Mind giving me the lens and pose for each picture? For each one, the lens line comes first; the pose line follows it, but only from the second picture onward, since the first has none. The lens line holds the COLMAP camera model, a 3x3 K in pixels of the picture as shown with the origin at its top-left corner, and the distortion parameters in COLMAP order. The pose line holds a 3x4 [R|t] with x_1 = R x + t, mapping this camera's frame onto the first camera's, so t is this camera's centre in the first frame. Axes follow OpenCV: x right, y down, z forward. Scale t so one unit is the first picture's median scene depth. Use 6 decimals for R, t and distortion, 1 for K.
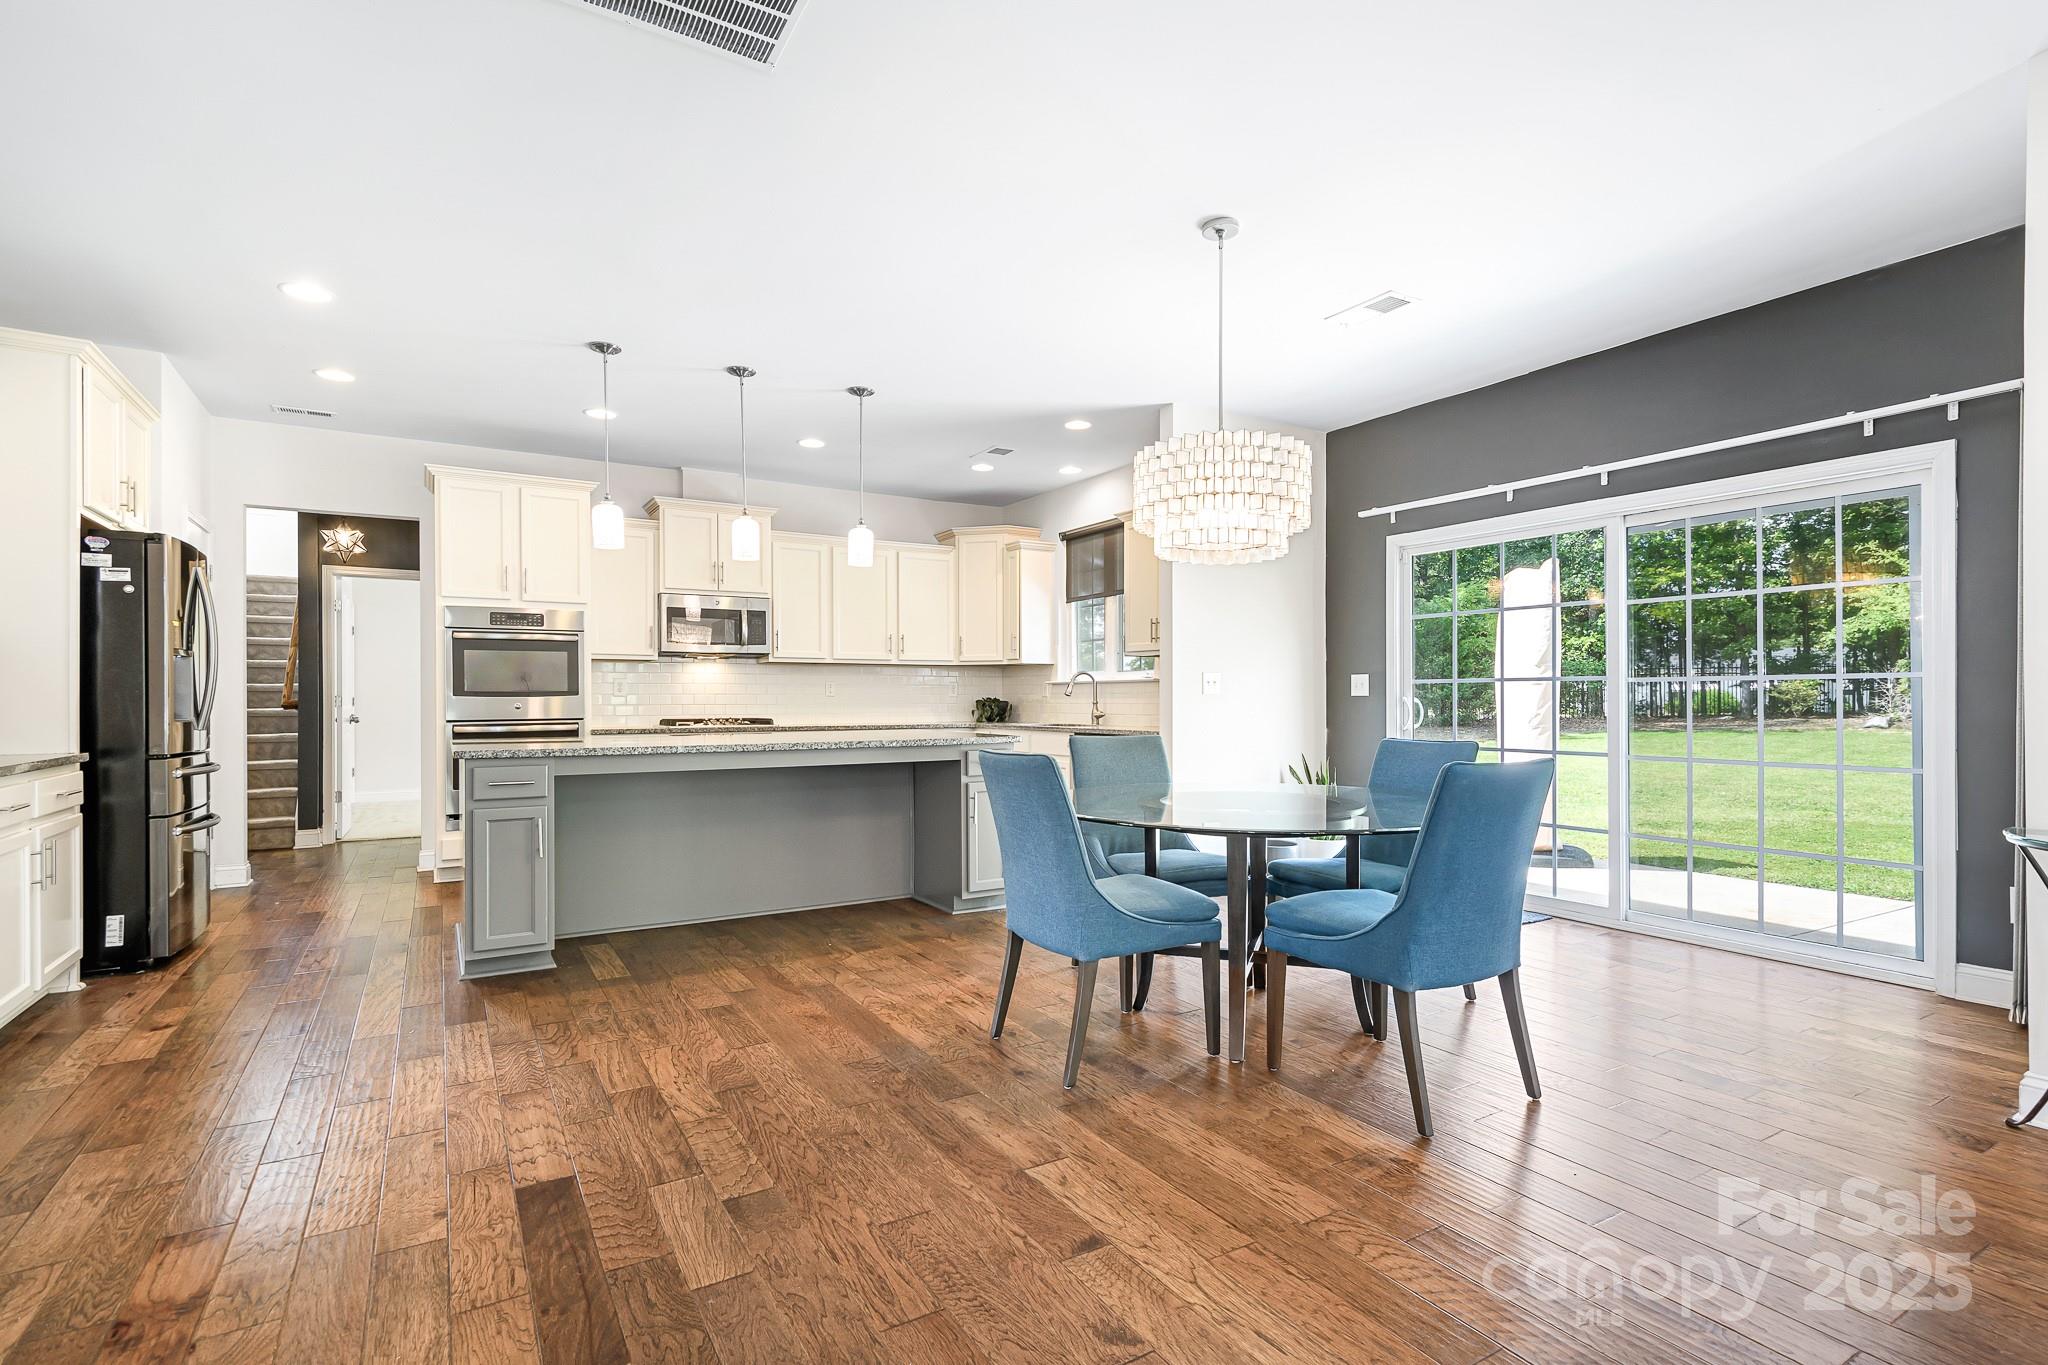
lens RADIAL K [[969.1, 0, 1024.0], [0, 969.1, 682.5], [0, 0, 1]] dist [0.030658, -0.021197]
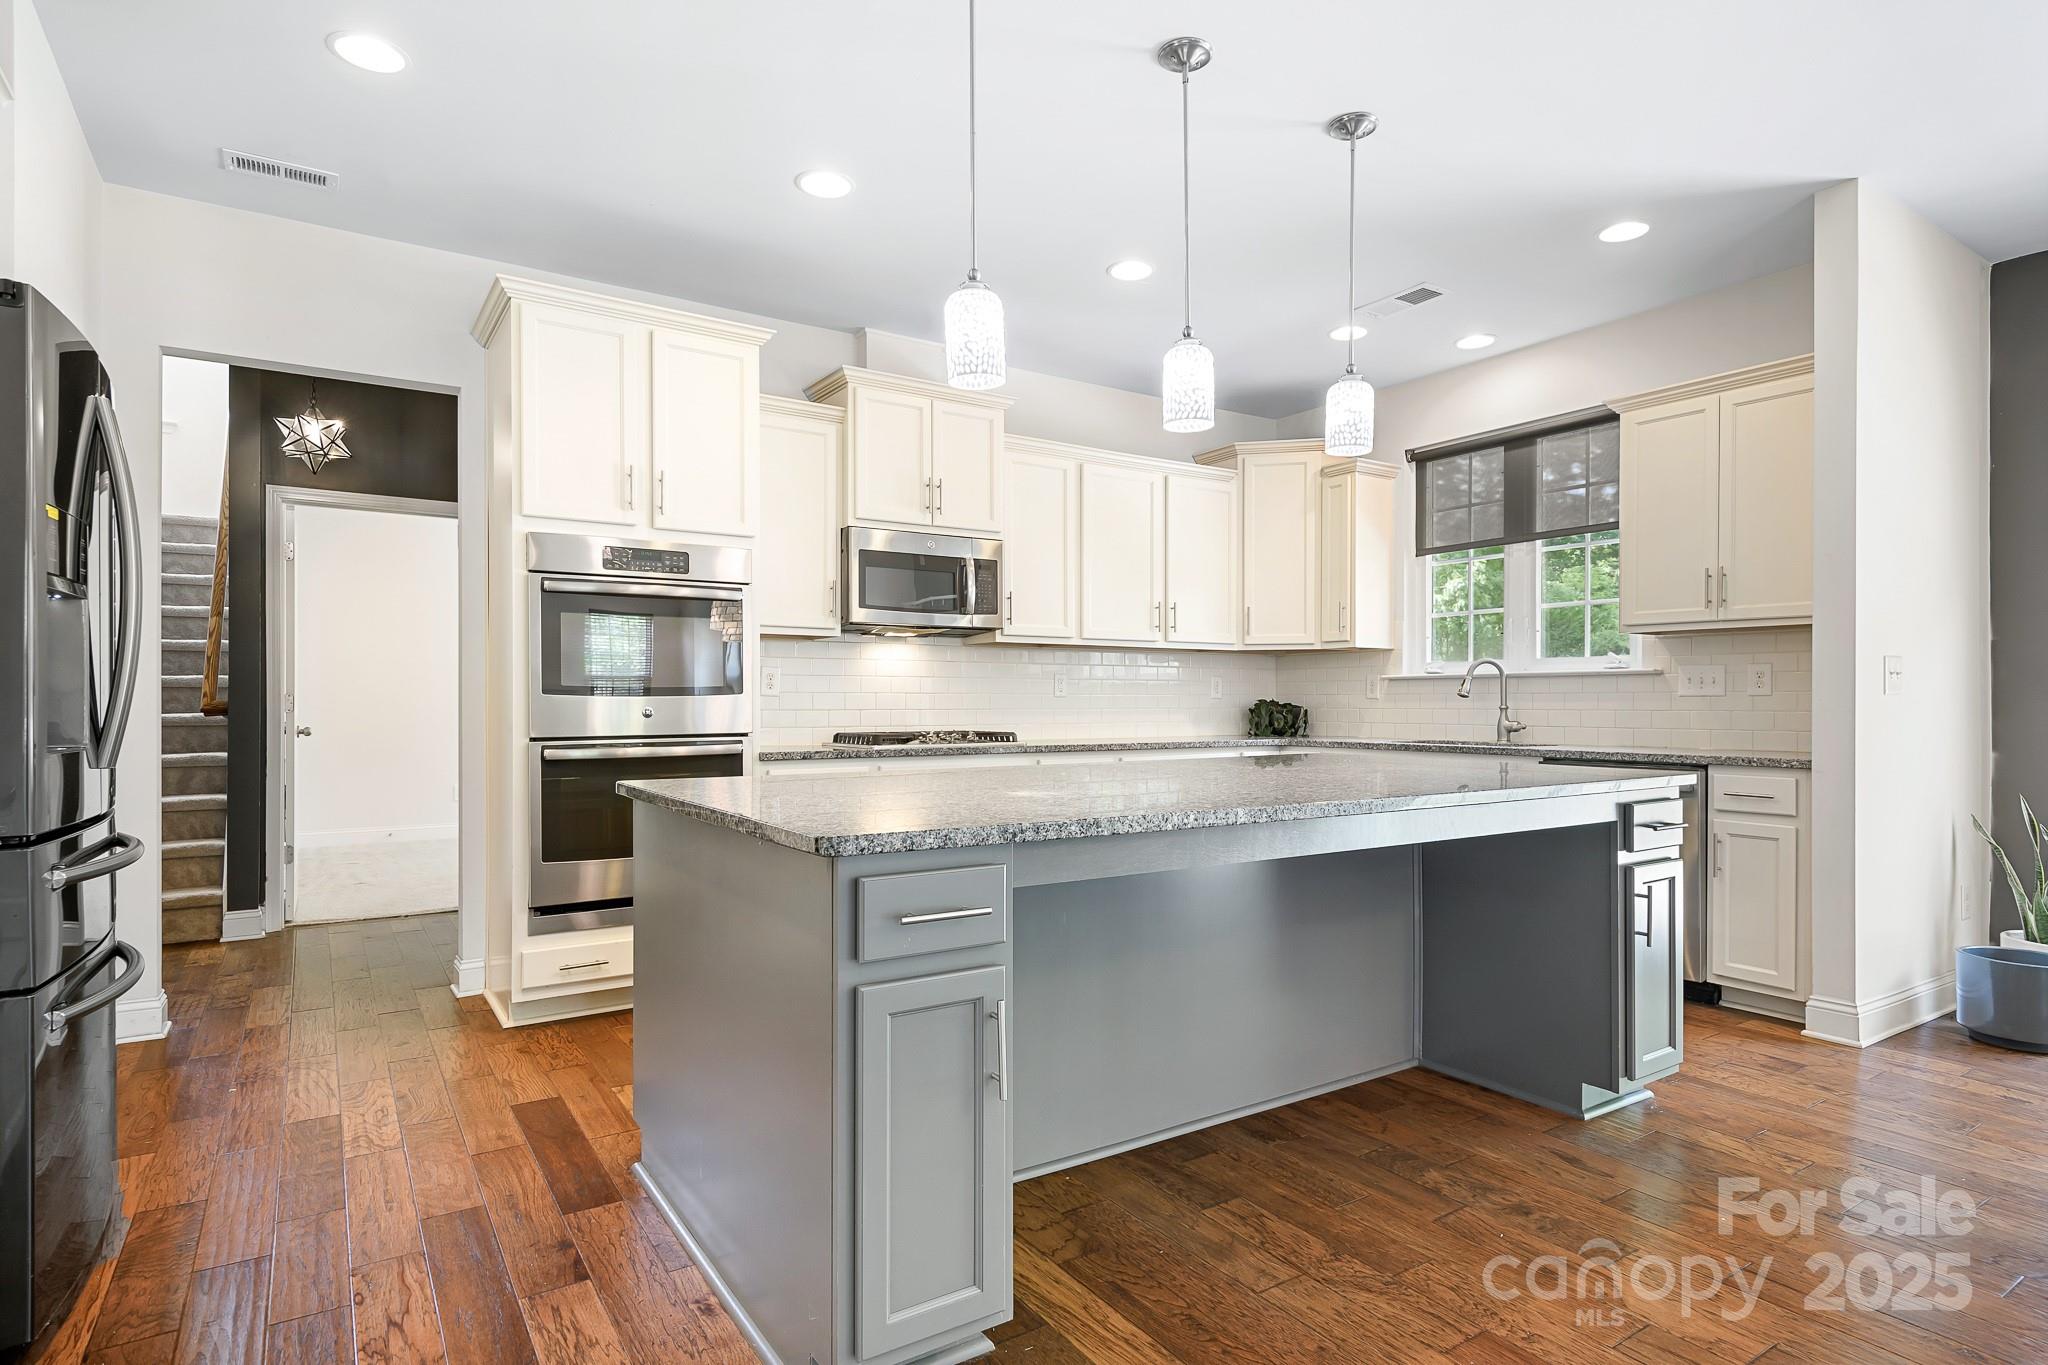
lens RADIAL K [[1065.3, 0, 1024.0], [0, 1065.3, 682.5], [0, 0, 1]] dist [0.037280, -0.039418]
pose [[0.999106, 0.002691, 0.042201, -0.282451], [-0.002620, 0.999995, -0.001737, 0.006314], [-0.042205, 0.001625, 0.999108, 0.317423]]
